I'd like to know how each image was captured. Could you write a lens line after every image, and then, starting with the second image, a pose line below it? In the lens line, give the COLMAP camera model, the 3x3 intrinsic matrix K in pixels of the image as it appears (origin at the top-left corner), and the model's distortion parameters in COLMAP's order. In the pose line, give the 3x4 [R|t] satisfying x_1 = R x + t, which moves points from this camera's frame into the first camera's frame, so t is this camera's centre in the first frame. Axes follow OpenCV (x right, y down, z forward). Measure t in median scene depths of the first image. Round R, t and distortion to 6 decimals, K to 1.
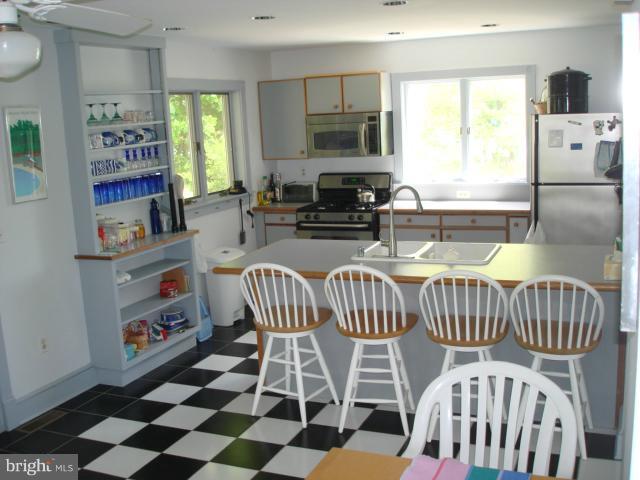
lens RADIAL K [[718.6, 0, 320.0], [0, 718.6, 240.0], [0, 0, 1]] dist [-0.076667, -0.022661]
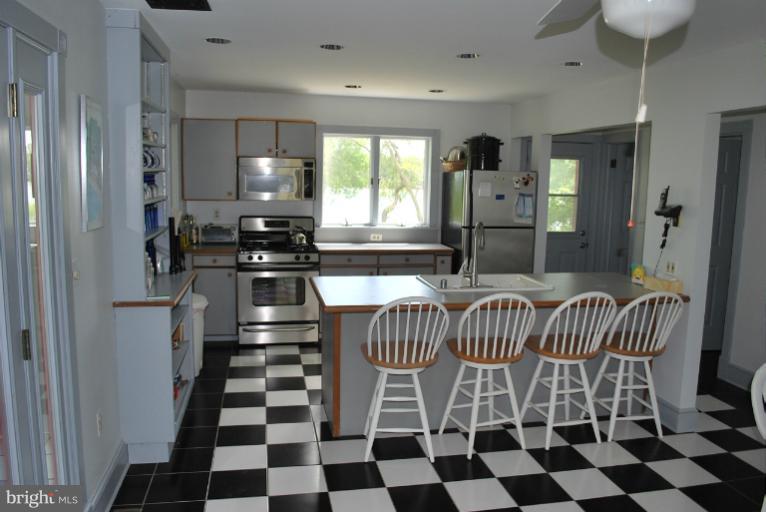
lens RADIAL K [[595.9, 0, 384.0], [0, 595.9, 274.9], [0, 0, 1]] dist [0.005402, 0.000293]
pose [[0.814987, -0.030968, 0.578651, -0.382060], [0.039843, 0.999202, -0.002641, 0.000226], [-0.578107, 0.025208, 0.815571, 0.236859]]
